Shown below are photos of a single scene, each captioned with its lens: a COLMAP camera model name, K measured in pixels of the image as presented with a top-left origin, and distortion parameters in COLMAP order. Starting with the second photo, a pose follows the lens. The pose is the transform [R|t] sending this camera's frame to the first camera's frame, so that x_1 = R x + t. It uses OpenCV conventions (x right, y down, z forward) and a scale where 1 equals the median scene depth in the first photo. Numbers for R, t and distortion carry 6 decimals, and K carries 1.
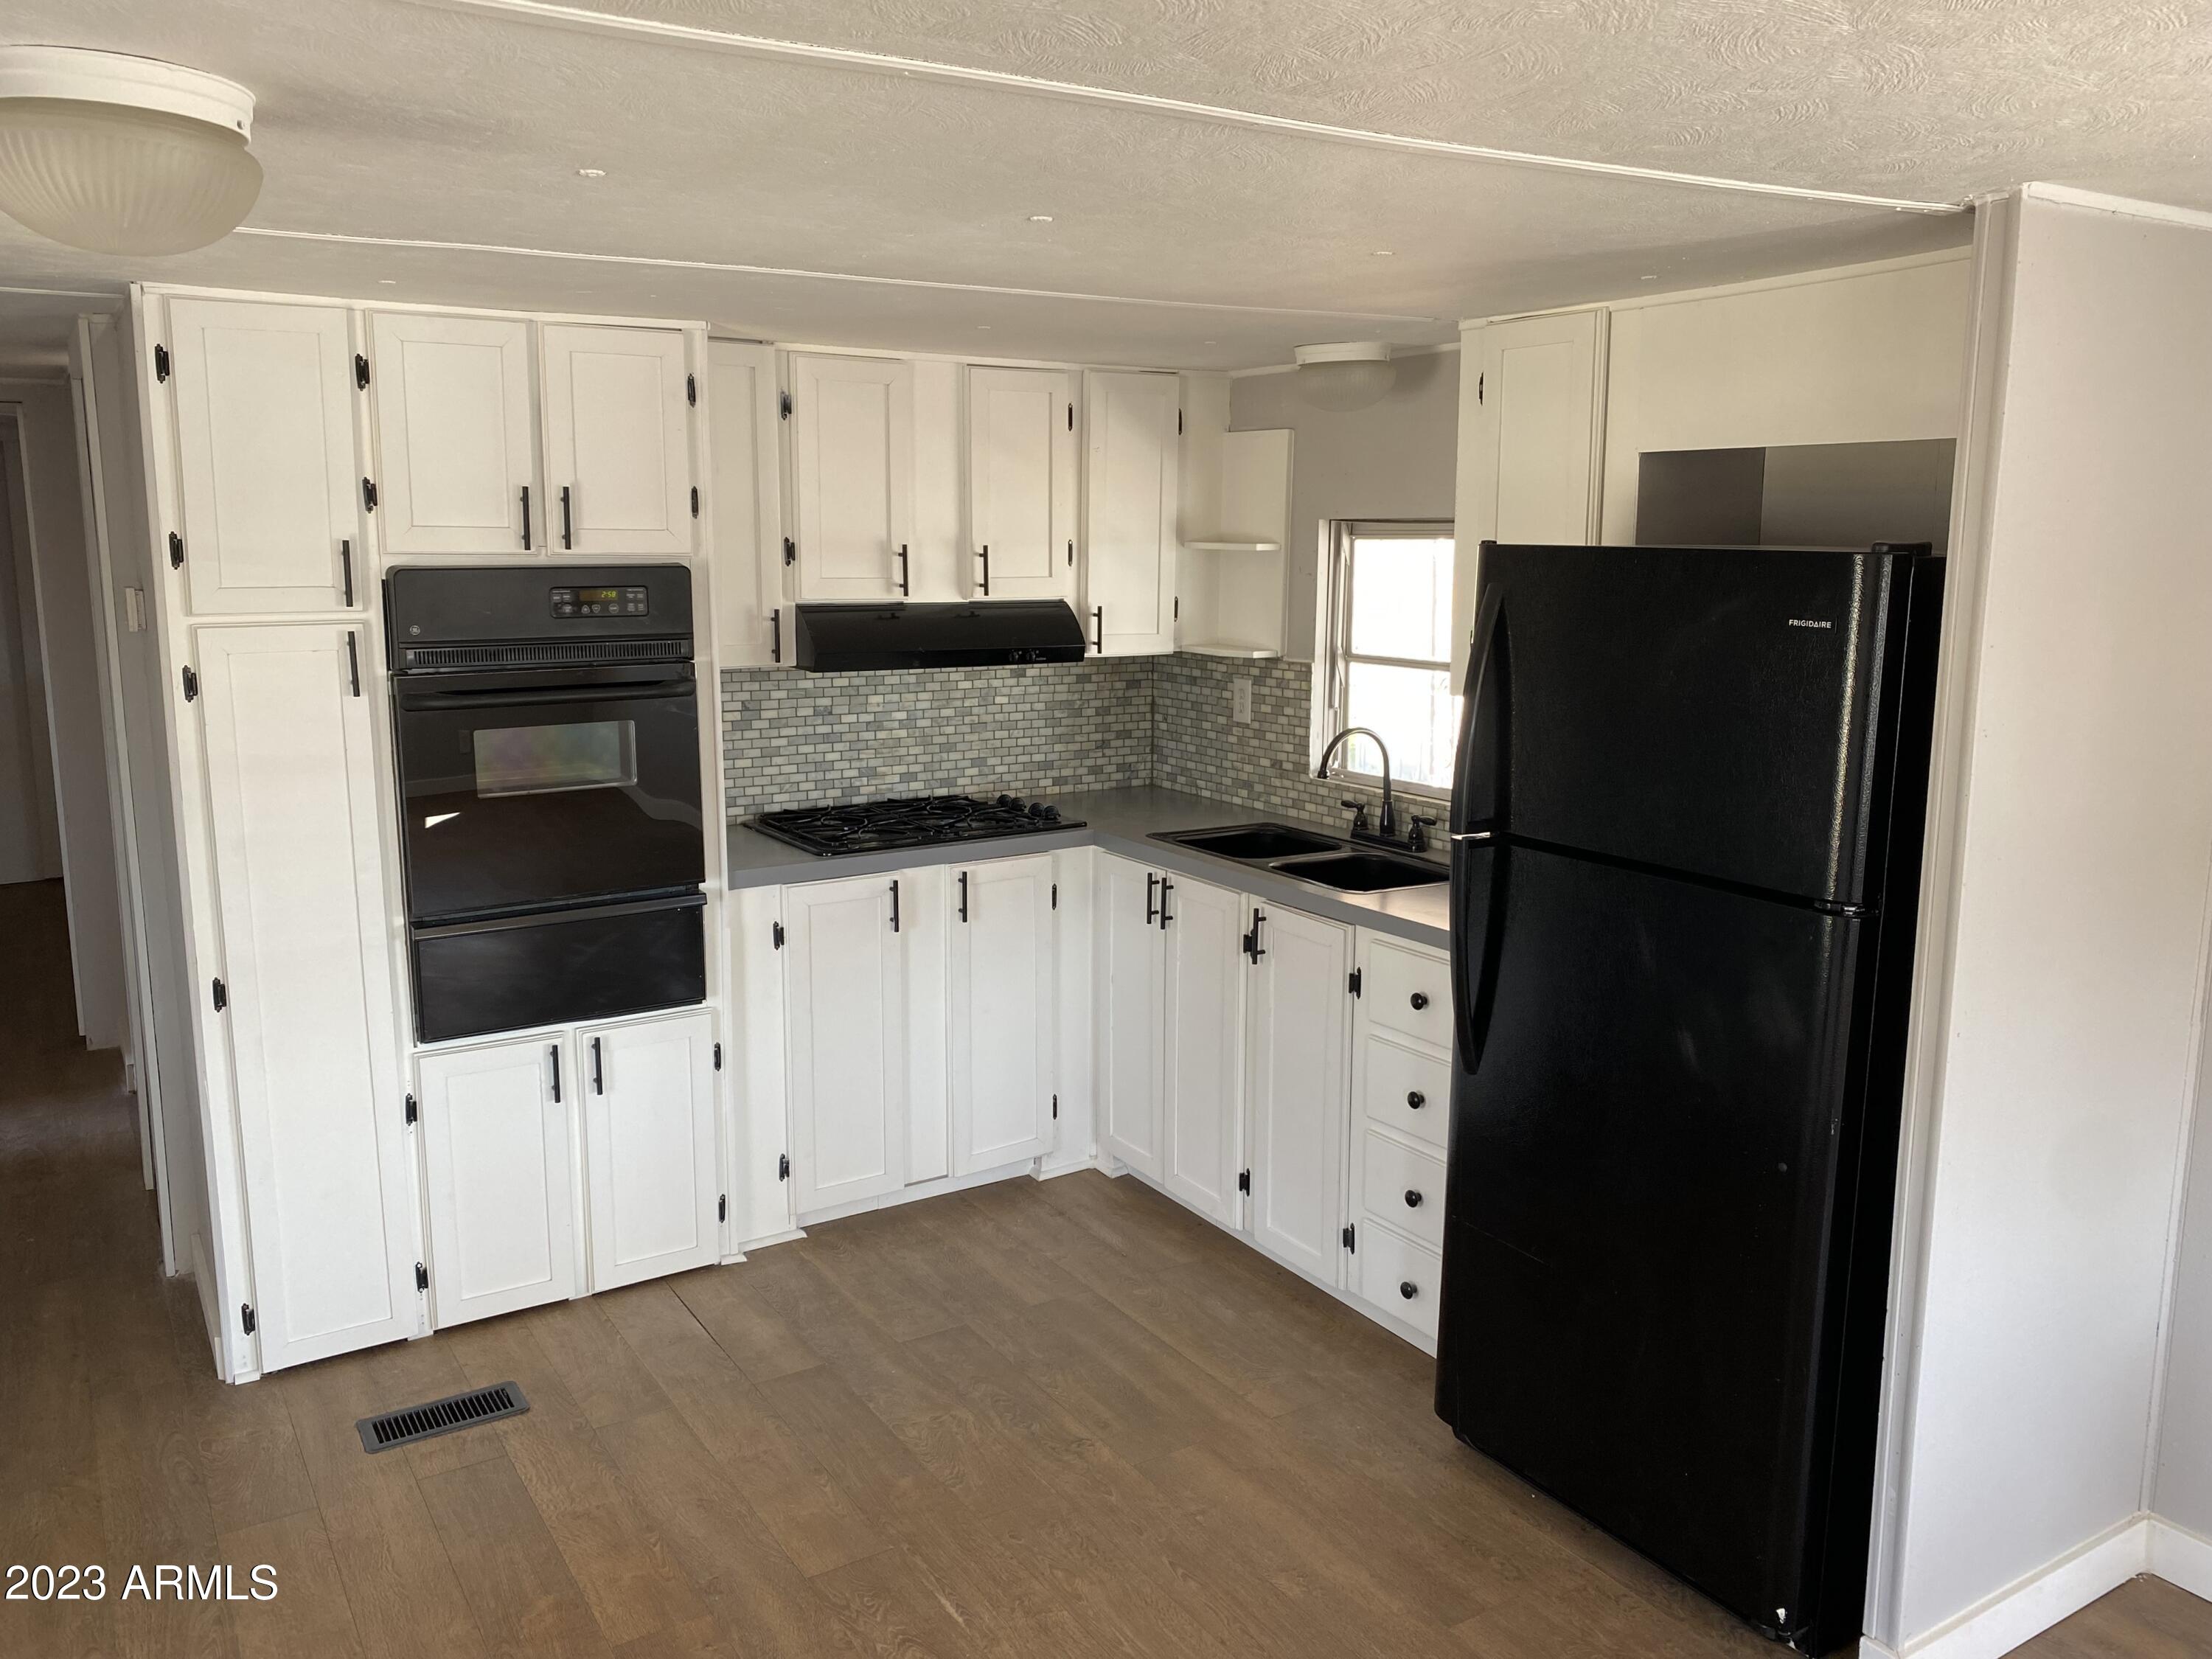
lens RADIAL K [[1690.0, 0, 1111.1], [0, 1690.0, 803.9], [0, 0, 1]] dist [0.032128, -0.011743]
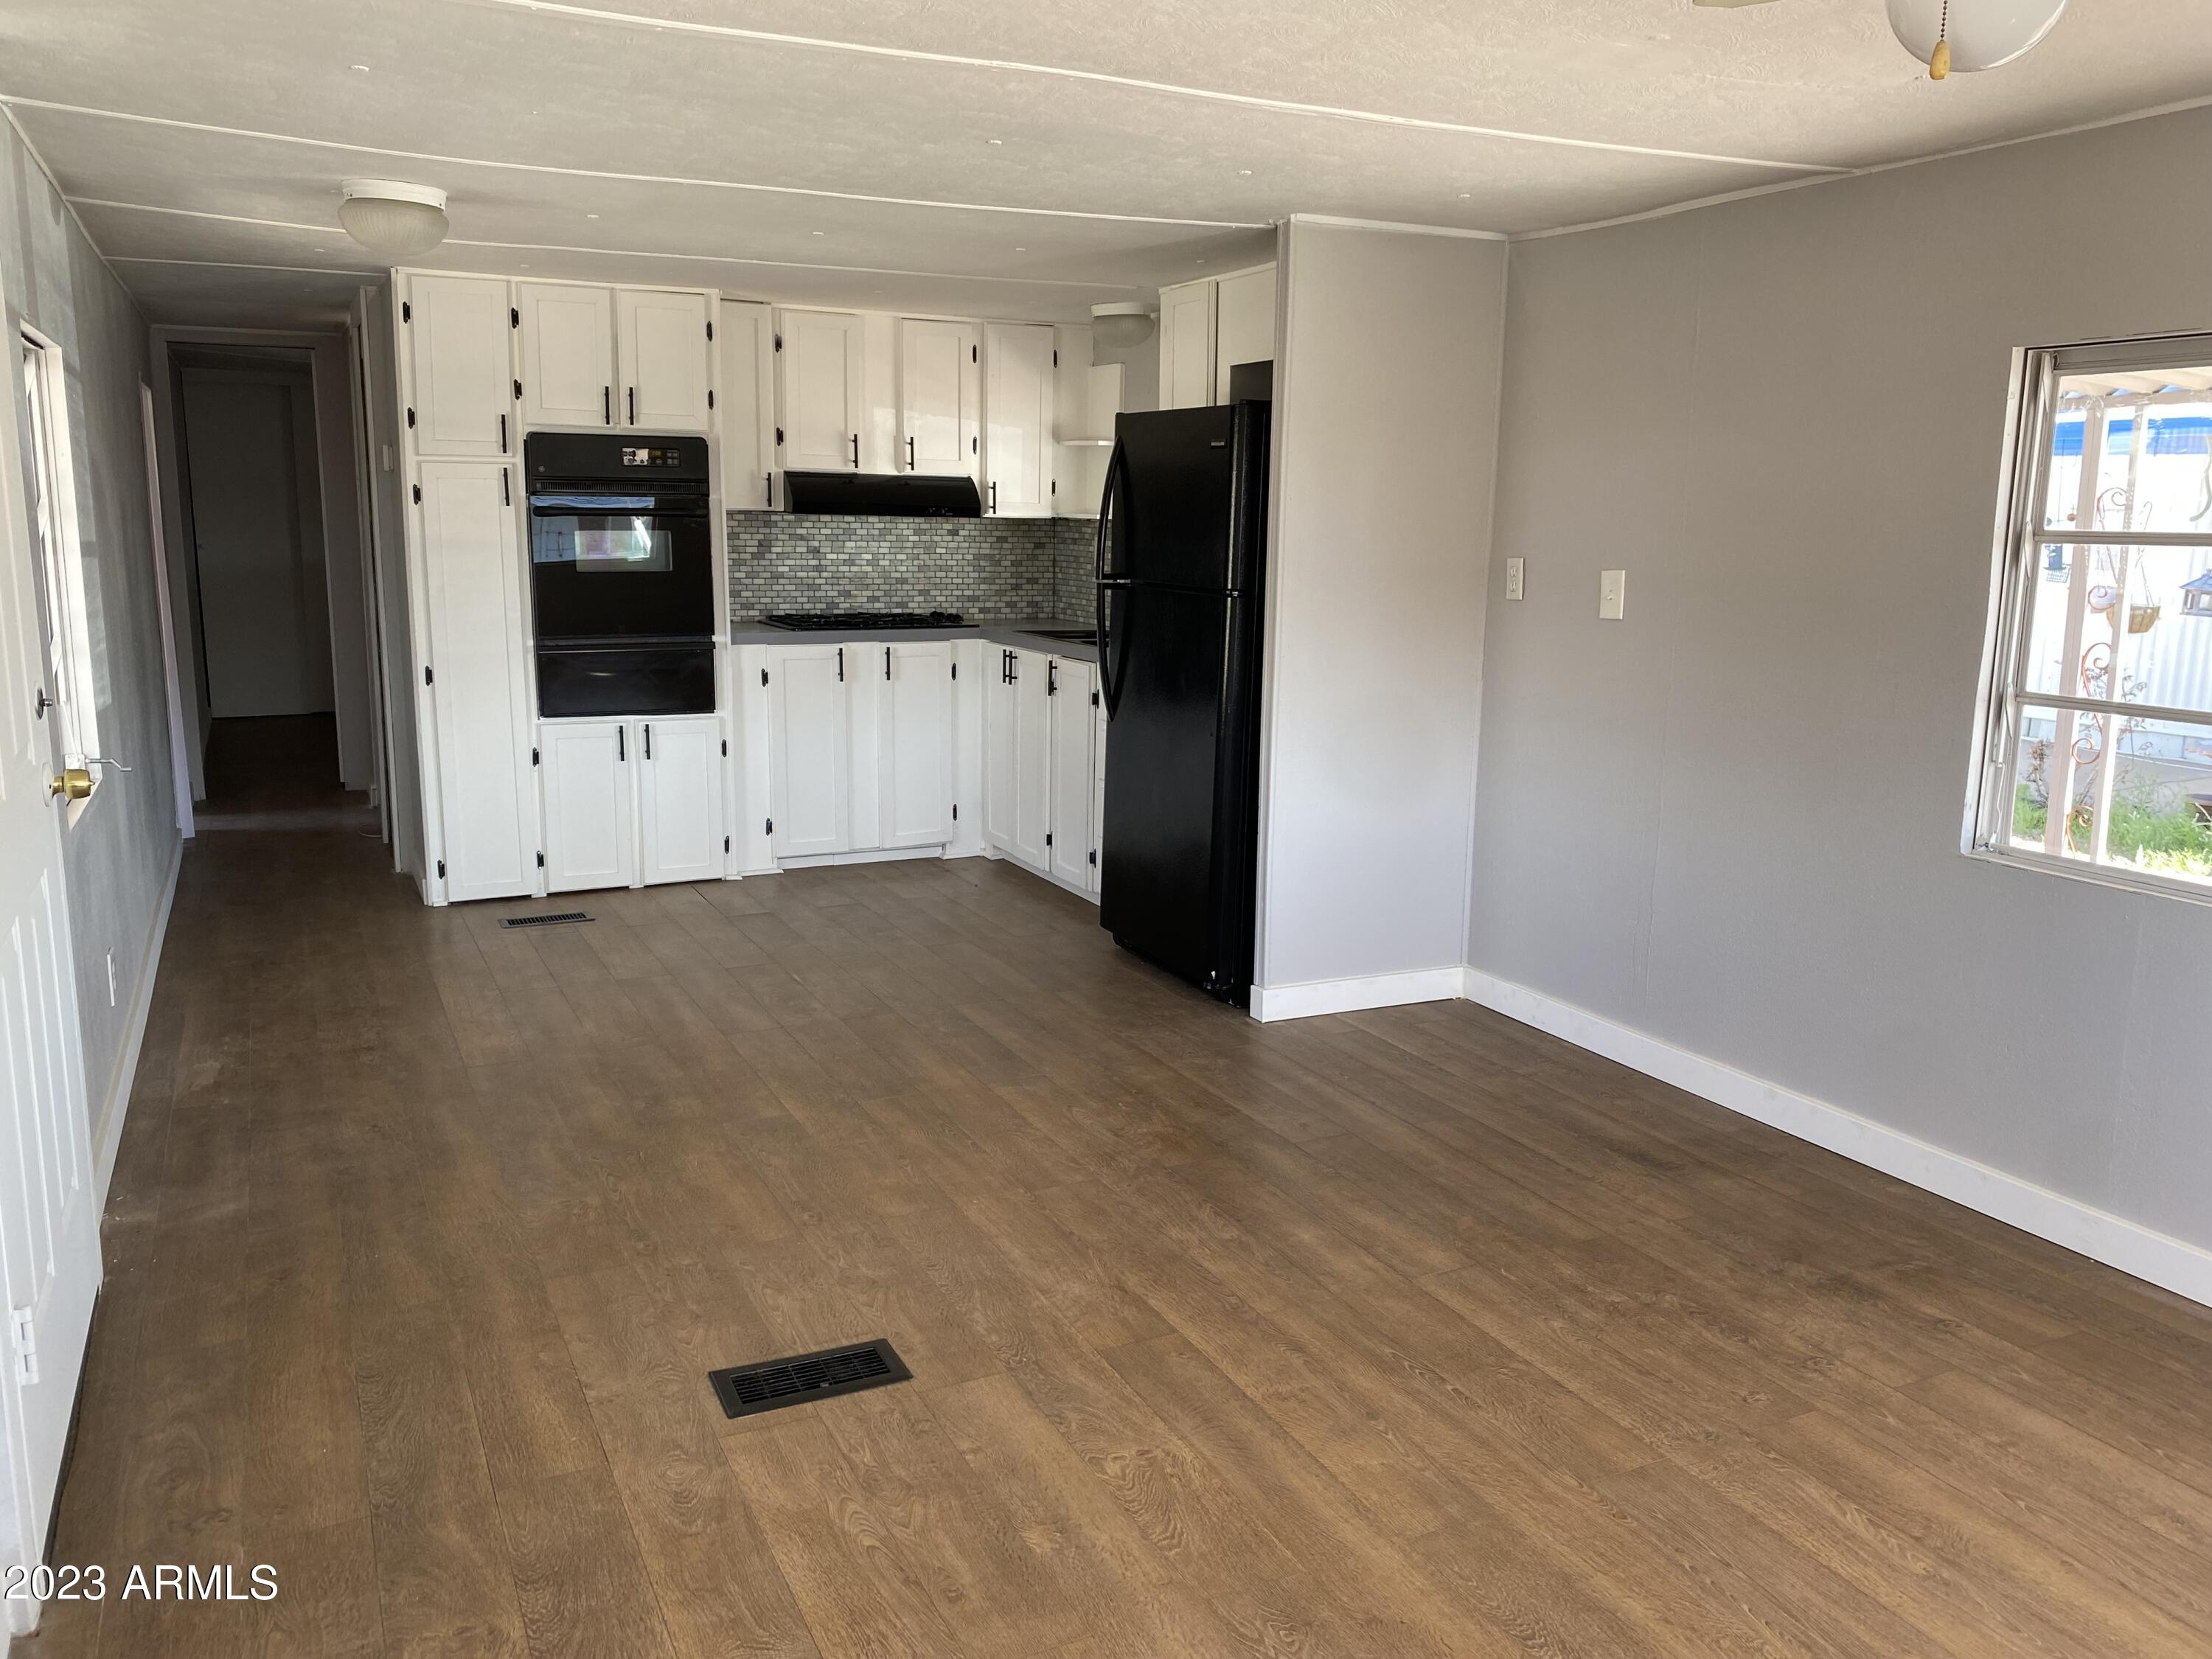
lens RADIAL K [[1707.5, 0, 1105.4], [0, 1707.5, 806.5], [0, 0, 1]] dist [0.141133, -0.274592]
pose [[0.992950, 0.028686, -0.115007, 0.318714], [-0.027927, 0.999576, 0.008207, 0.180754], [0.115194, -0.004937, 0.993331, -0.585811]]
